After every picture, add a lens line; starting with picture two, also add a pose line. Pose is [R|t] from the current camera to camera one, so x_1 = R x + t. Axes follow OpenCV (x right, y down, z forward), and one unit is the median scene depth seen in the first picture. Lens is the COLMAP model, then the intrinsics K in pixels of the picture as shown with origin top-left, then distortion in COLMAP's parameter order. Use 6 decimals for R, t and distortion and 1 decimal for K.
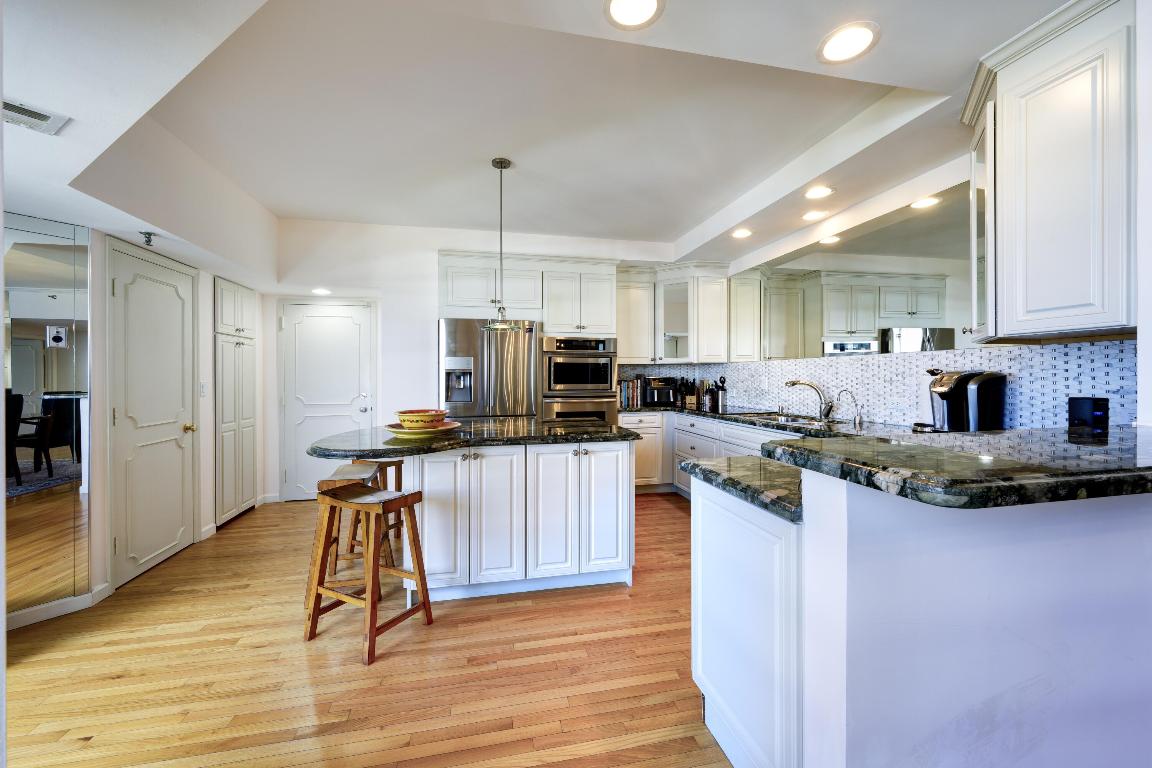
lens RADIAL K [[452.6, 0, 575.1], [0, 452.6, 383.2], [0, 0, 1]] dist [-0.002189, -0.000121]
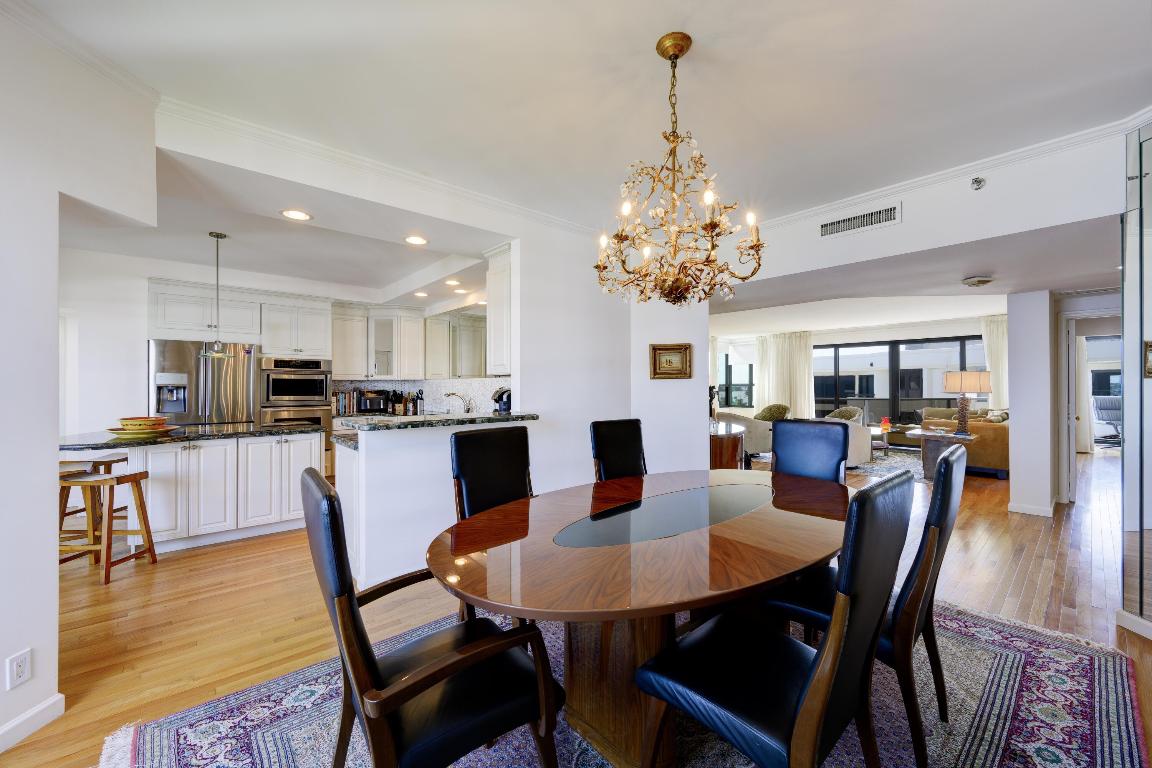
lens RADIAL K [[452.6, 0, 580.8], [0, 452.6, 387.5], [0, 0, 1]] dist [-0.002189, -0.000121]
pose [[0.873700, 0.000286, 0.486466, 0.088274], [0.004532, 0.999952, -0.008729, -0.006677], [-0.486445, 0.009831, 0.873656, -0.484506]]
